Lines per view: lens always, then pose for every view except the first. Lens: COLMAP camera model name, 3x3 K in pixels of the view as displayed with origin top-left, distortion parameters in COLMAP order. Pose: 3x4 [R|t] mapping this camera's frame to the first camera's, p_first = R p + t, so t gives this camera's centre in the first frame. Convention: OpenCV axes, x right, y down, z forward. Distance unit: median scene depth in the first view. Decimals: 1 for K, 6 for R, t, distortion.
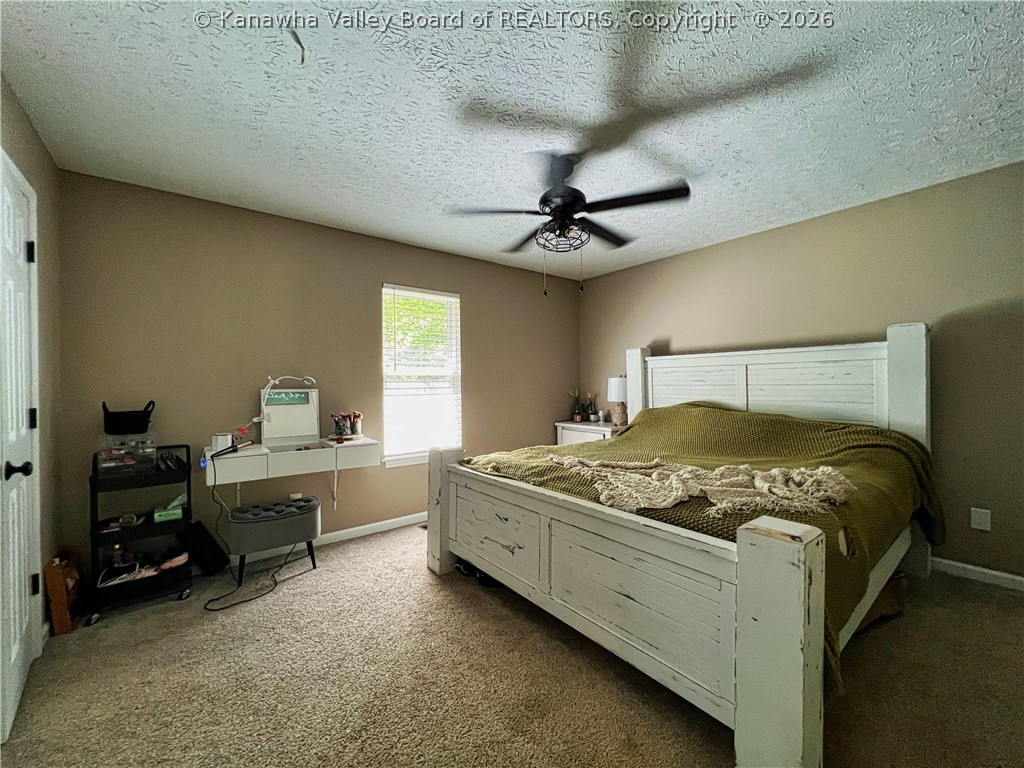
lens RADIAL K [[410.2, 0, 512.0], [0, 410.2, 384.0], [0, 0, 1]] dist [-0.000041, 0.000009]
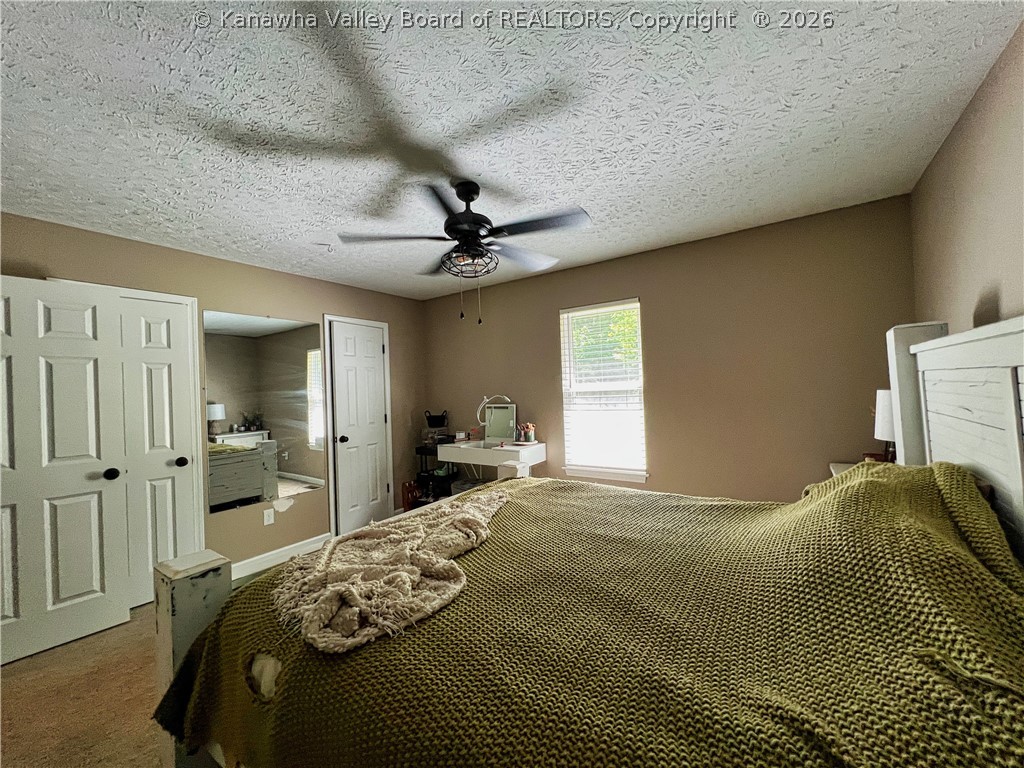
lens RADIAL K [[410.2, 0, 512.0], [0, 410.2, 384.0], [0, 0, 1]] dist [-0.000041, 0.000009]
pose [[0.296948, -0.015514, -0.954768, 0.720067], [0.033916, 0.999408, -0.005691, -0.041543], [0.954291, -0.030692, 0.297299, 0.530696]]
